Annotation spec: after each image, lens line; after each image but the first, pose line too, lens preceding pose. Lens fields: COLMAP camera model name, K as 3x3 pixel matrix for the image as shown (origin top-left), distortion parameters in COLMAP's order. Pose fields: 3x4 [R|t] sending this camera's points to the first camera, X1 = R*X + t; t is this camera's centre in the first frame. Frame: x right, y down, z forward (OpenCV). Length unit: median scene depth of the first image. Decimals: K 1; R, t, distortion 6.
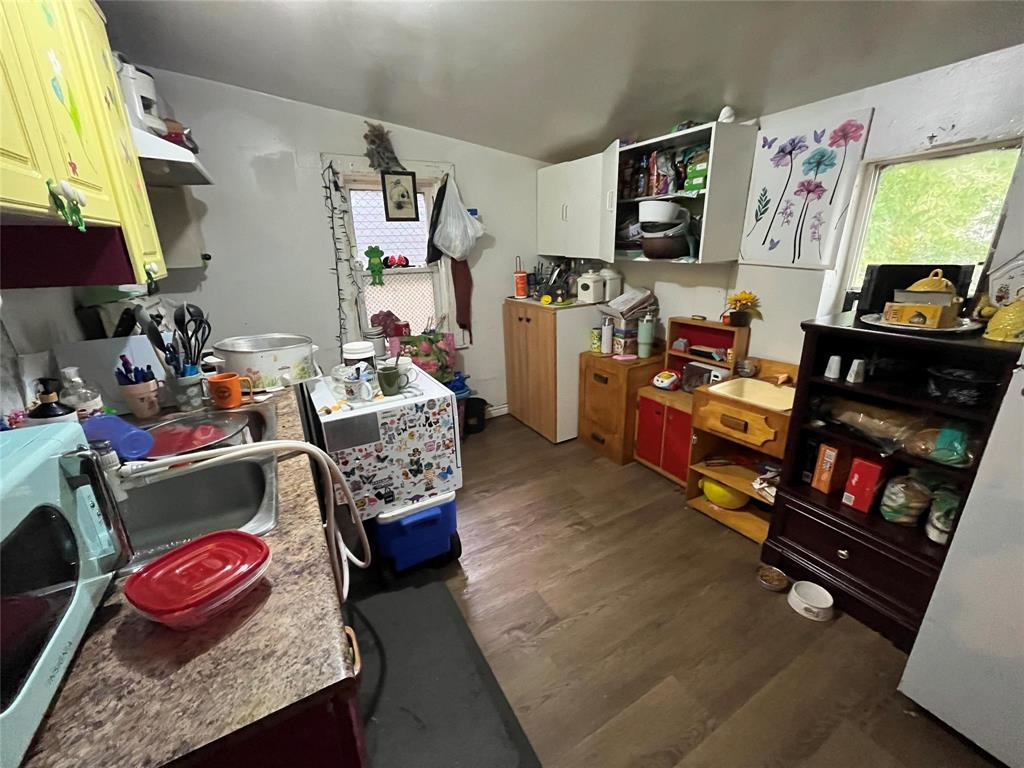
lens RADIAL K [[417.7, 0, 512.0], [0, 417.7, 384.0], [0, 0, 1]] dist [-0.001272, 0.000077]
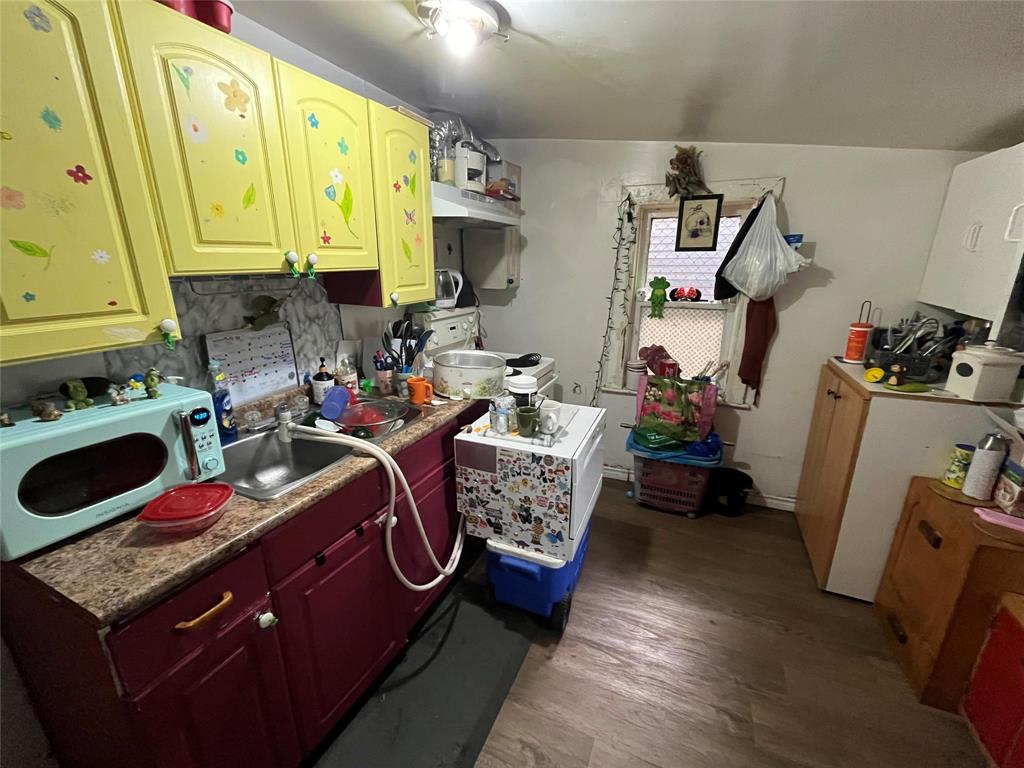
lens RADIAL K [[417.7, 0, 512.0], [0, 417.7, 384.0], [0, 0, 1]] dist [-0.001272, 0.000077]
pose [[0.595938, 0.252151, -0.762416, 0.313305], [-0.269398, 0.957179, 0.105990, -0.140213], [0.756494, 0.142230, 0.638348, 0.236668]]
